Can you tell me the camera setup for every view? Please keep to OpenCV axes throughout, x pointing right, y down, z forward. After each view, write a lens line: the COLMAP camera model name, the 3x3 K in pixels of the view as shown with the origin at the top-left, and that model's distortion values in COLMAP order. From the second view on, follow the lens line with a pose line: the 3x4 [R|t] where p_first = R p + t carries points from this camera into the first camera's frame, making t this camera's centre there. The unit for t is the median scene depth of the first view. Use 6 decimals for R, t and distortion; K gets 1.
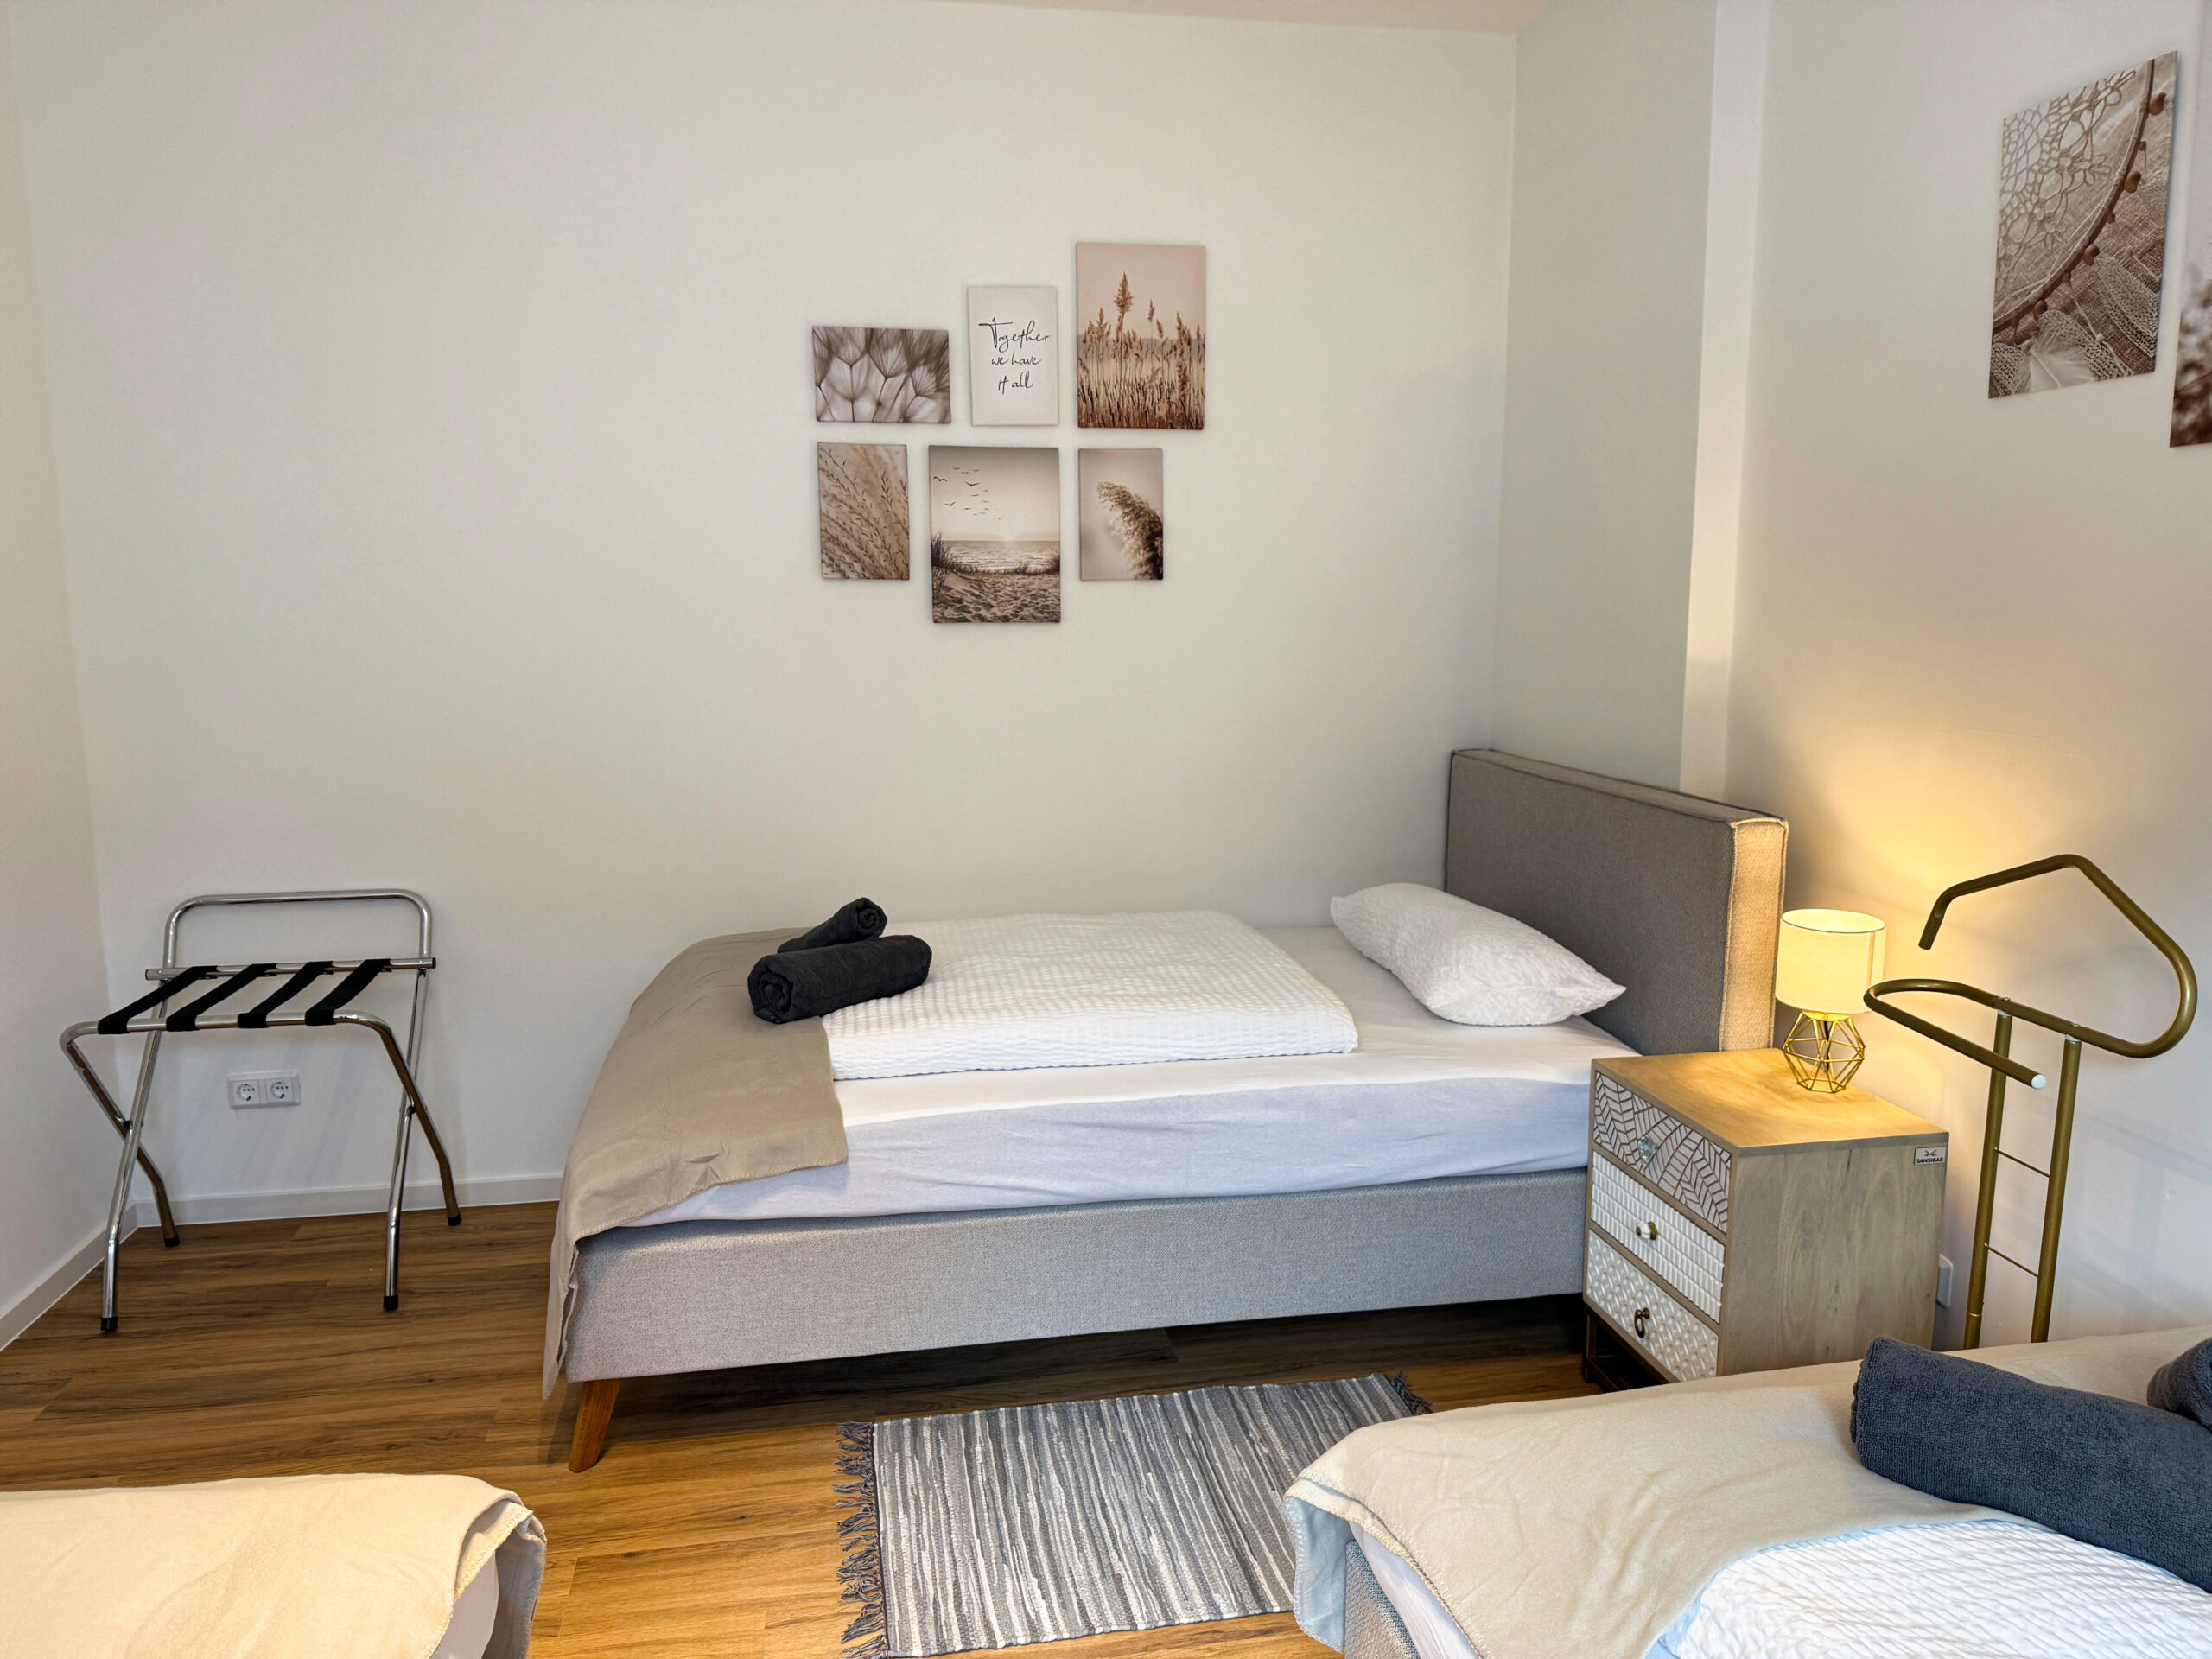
lens RADIAL K [[1543.4, 0, 1109.1], [0, 1543.4, 830.0], [0, 0, 1]] dist [0.061402, -0.077904]
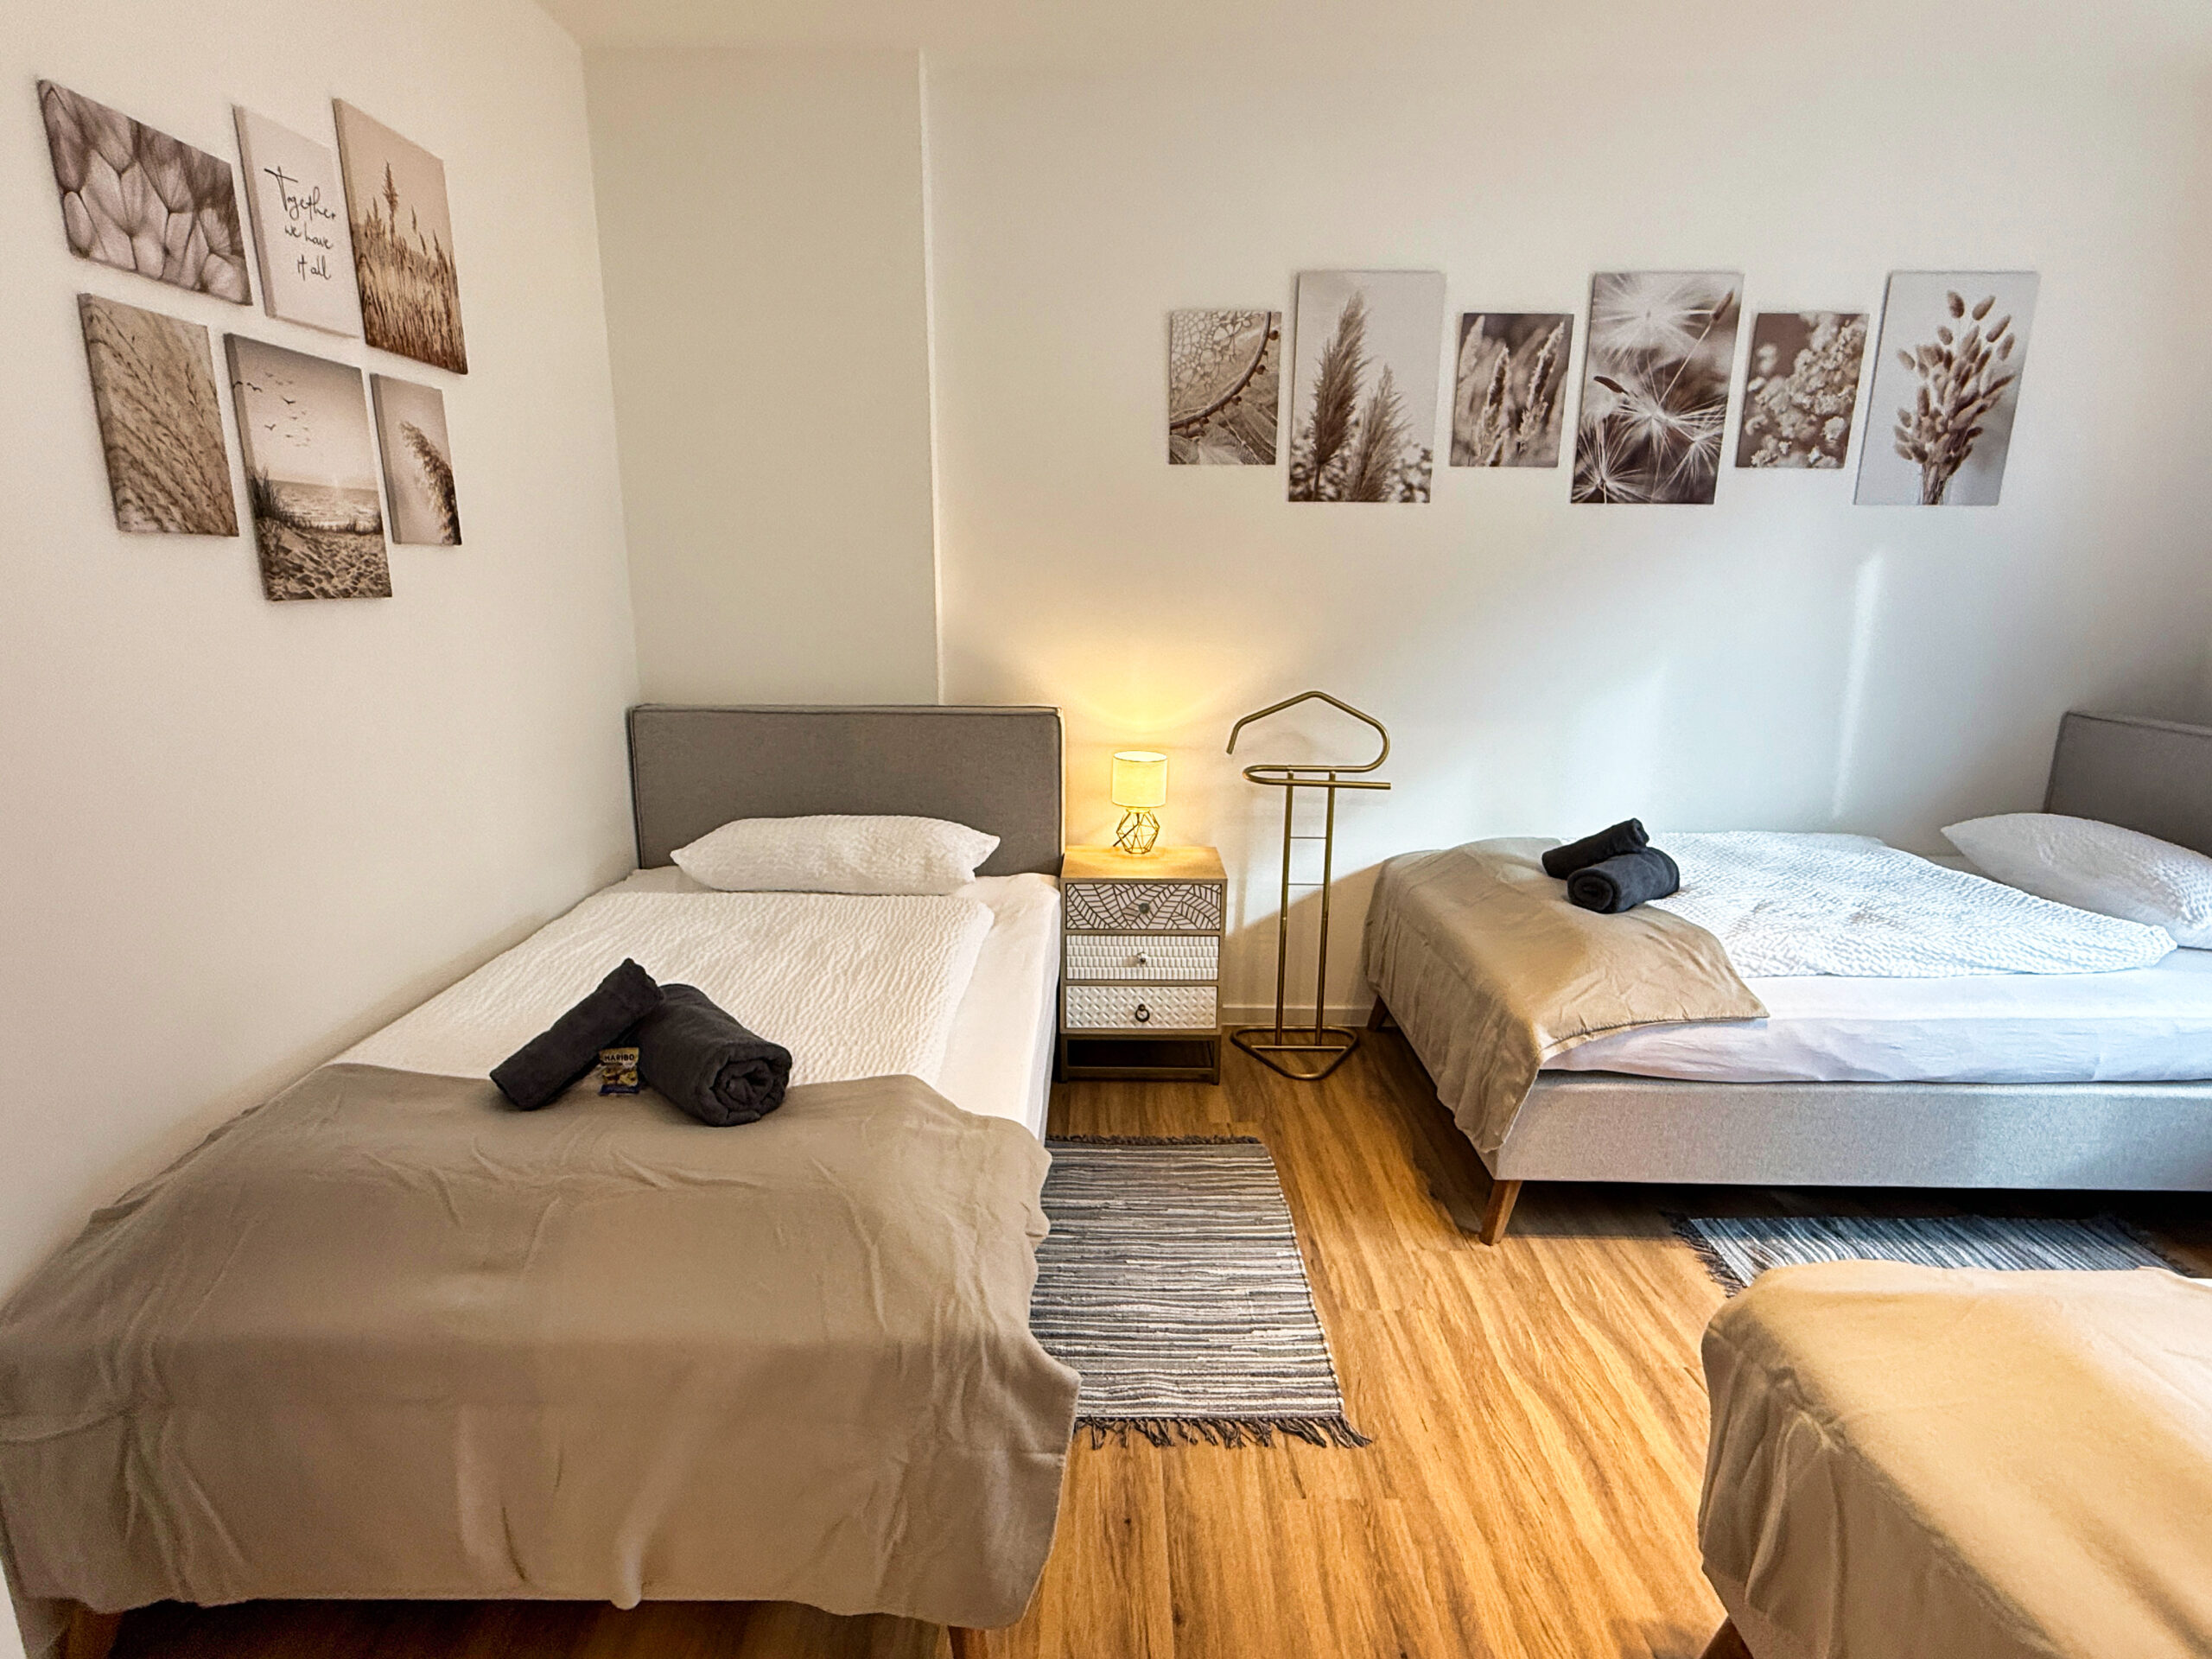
lens RADIAL K [[1107.3, 0, 1110.1], [0, 1107.3, 823.1], [0, 0, 1]] dist [0.002042, -0.001553]
pose [[0.189549, -0.214195, 0.958223, -0.773366], [0.144046, 0.971422, 0.188651, -0.112108], [-0.971247, 0.102270, 0.214987, 0.780932]]
